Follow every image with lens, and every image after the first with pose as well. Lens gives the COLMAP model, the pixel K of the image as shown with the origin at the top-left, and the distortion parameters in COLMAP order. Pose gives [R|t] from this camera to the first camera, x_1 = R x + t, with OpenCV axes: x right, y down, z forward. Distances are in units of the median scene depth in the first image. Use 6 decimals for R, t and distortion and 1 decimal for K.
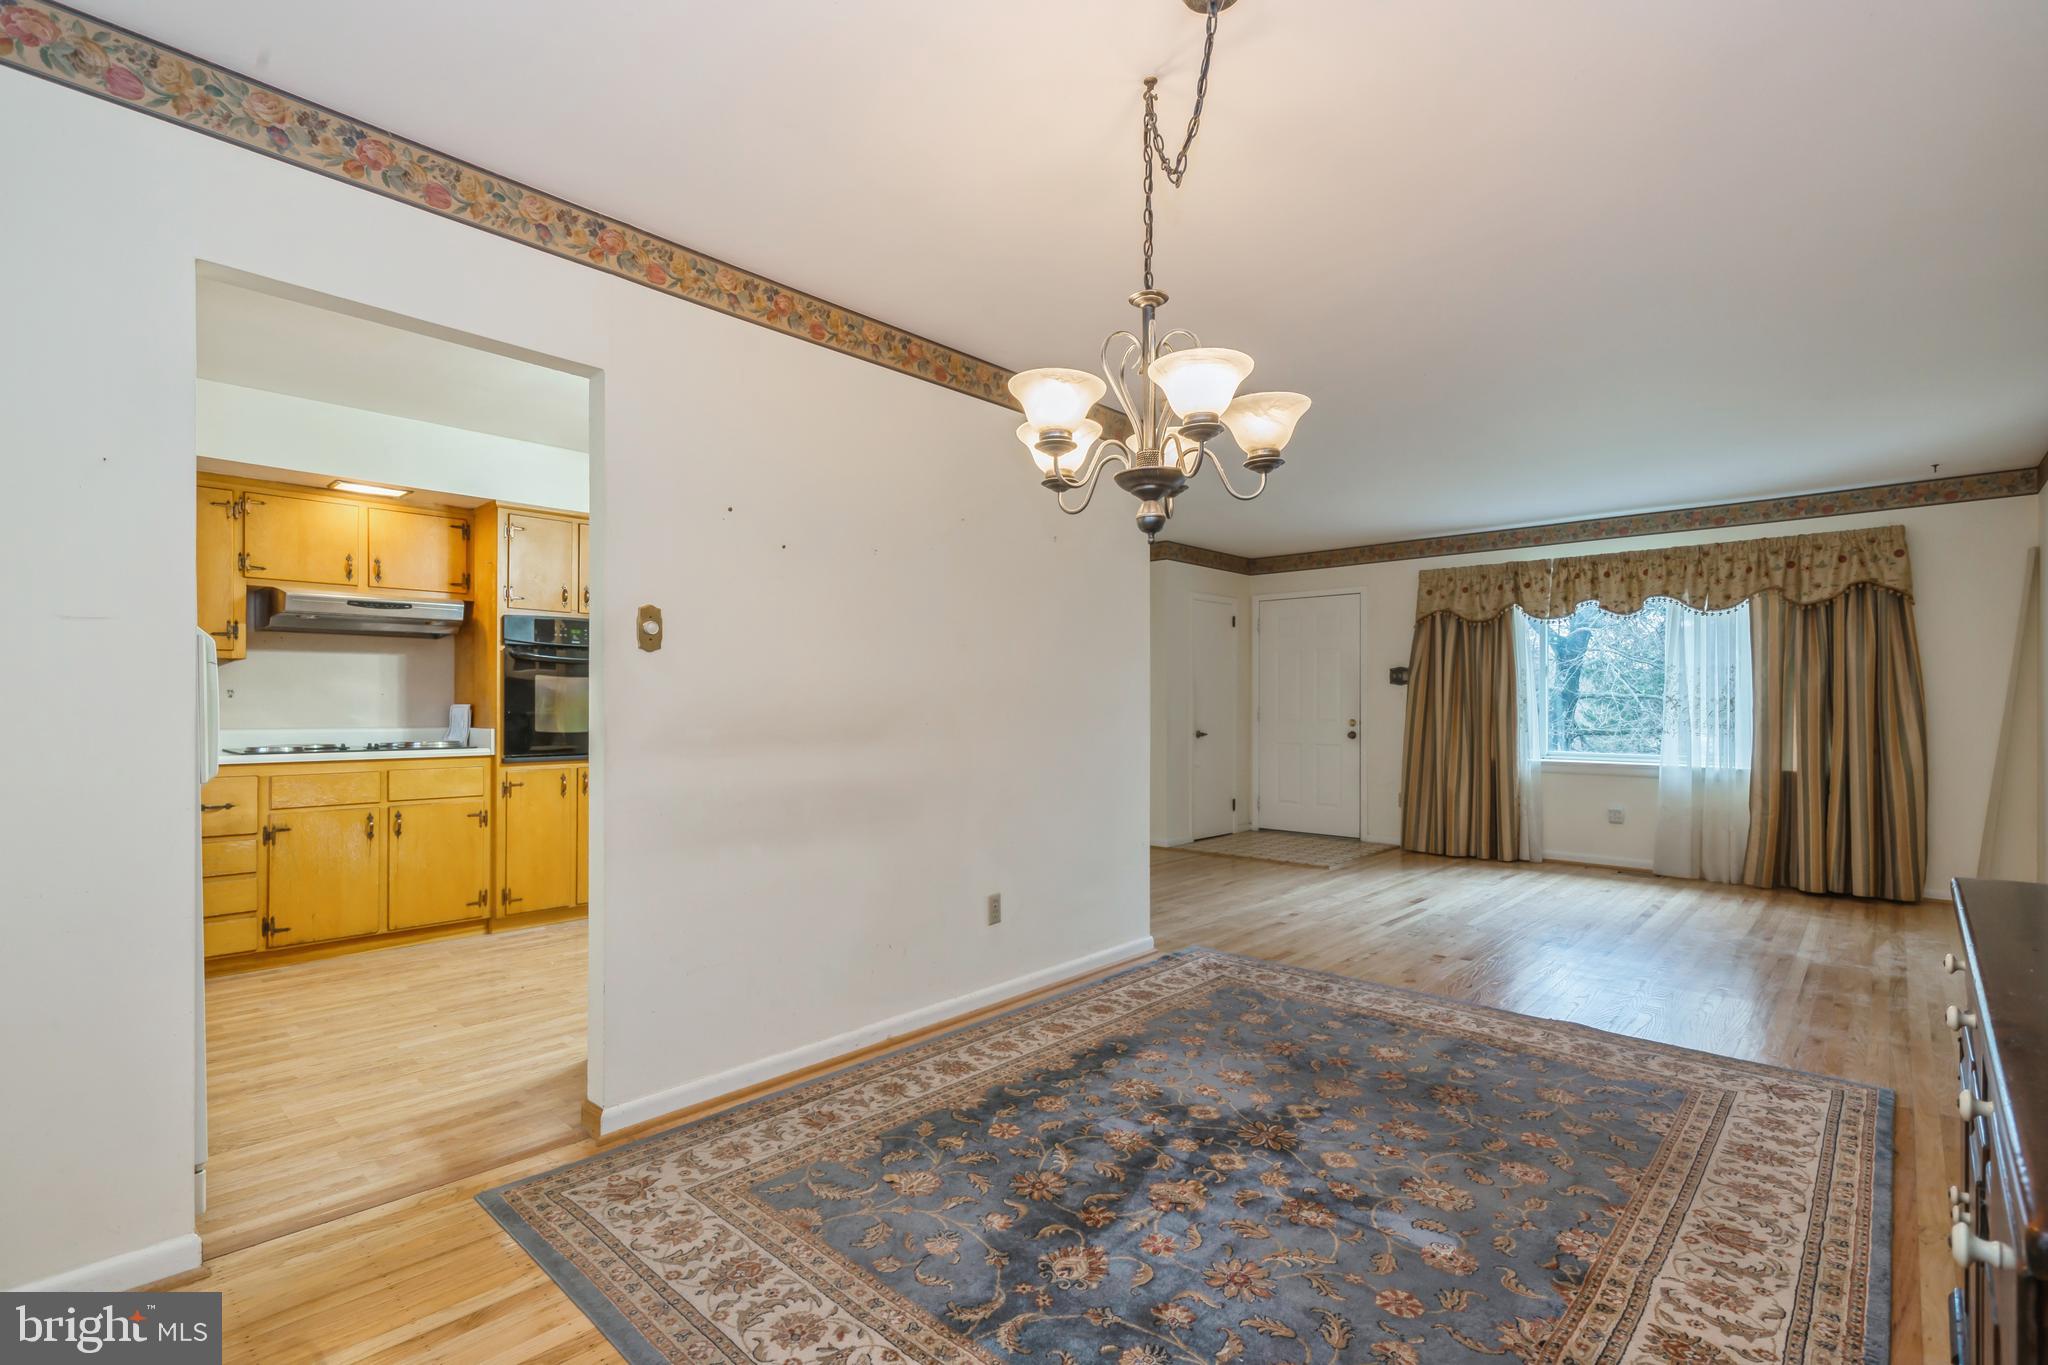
lens RADIAL K [[939.5, 0, 1020.8], [0, 939.5, 699.2], [0, 0, 1]] dist [-0.000389, 0.000296]
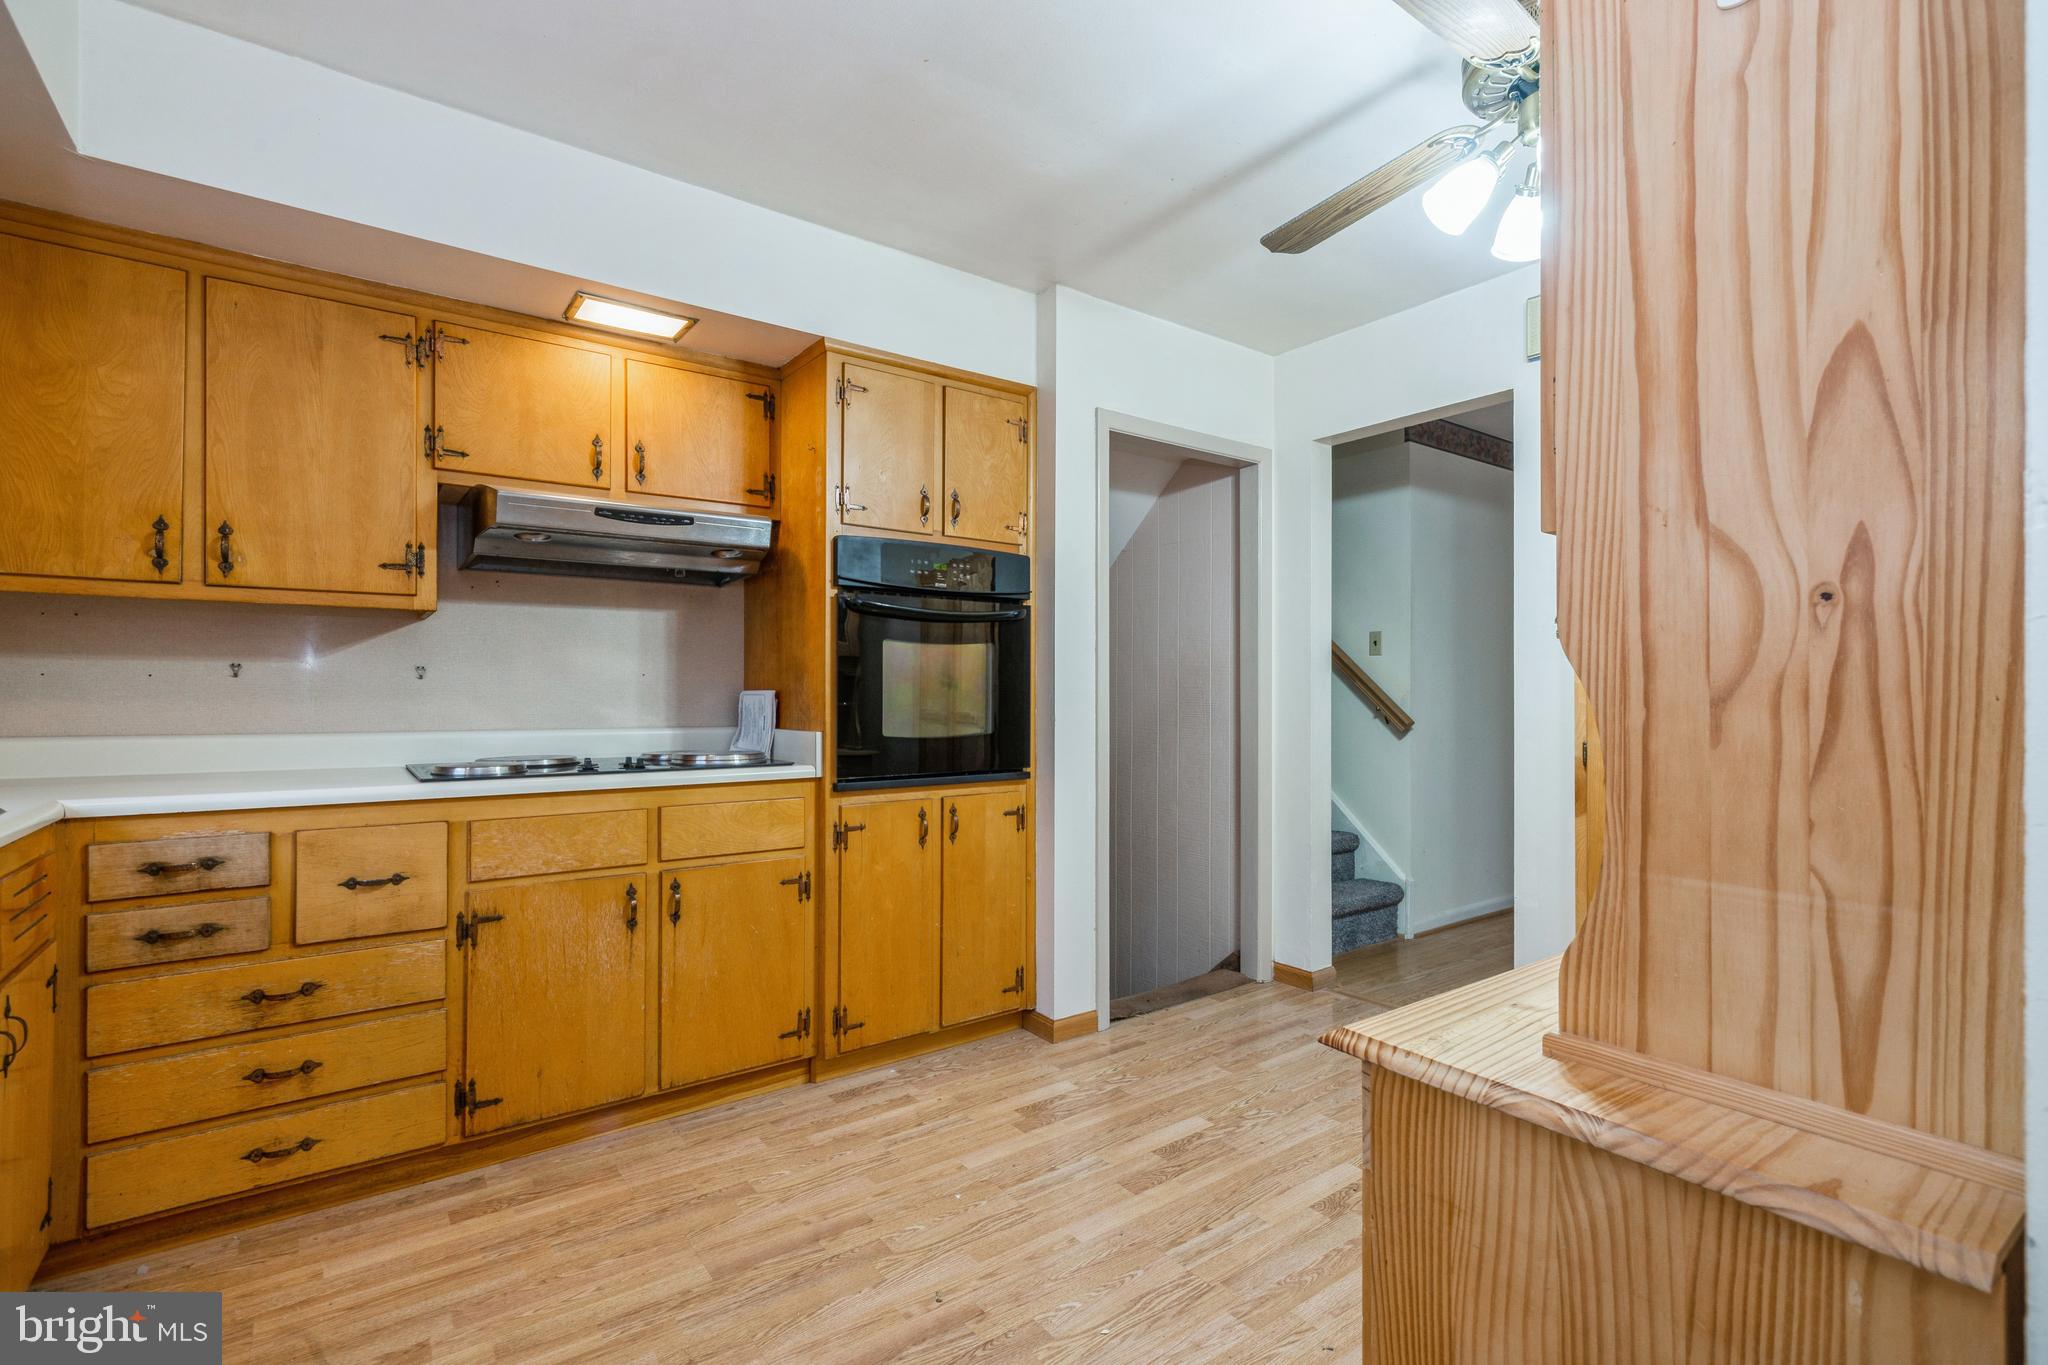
lens RADIAL K [[922.1, 0, 1019.9], [0, 922.1, 682.7], [0, 0, 1]] dist [-0.001075, 0.000445]
pose [[0.983327, -0.003818, -0.181804, -0.346524], [0.002715, 0.999976, -0.006313, 0.005023], [0.181824, 0.005714, 0.983315, 0.476045]]
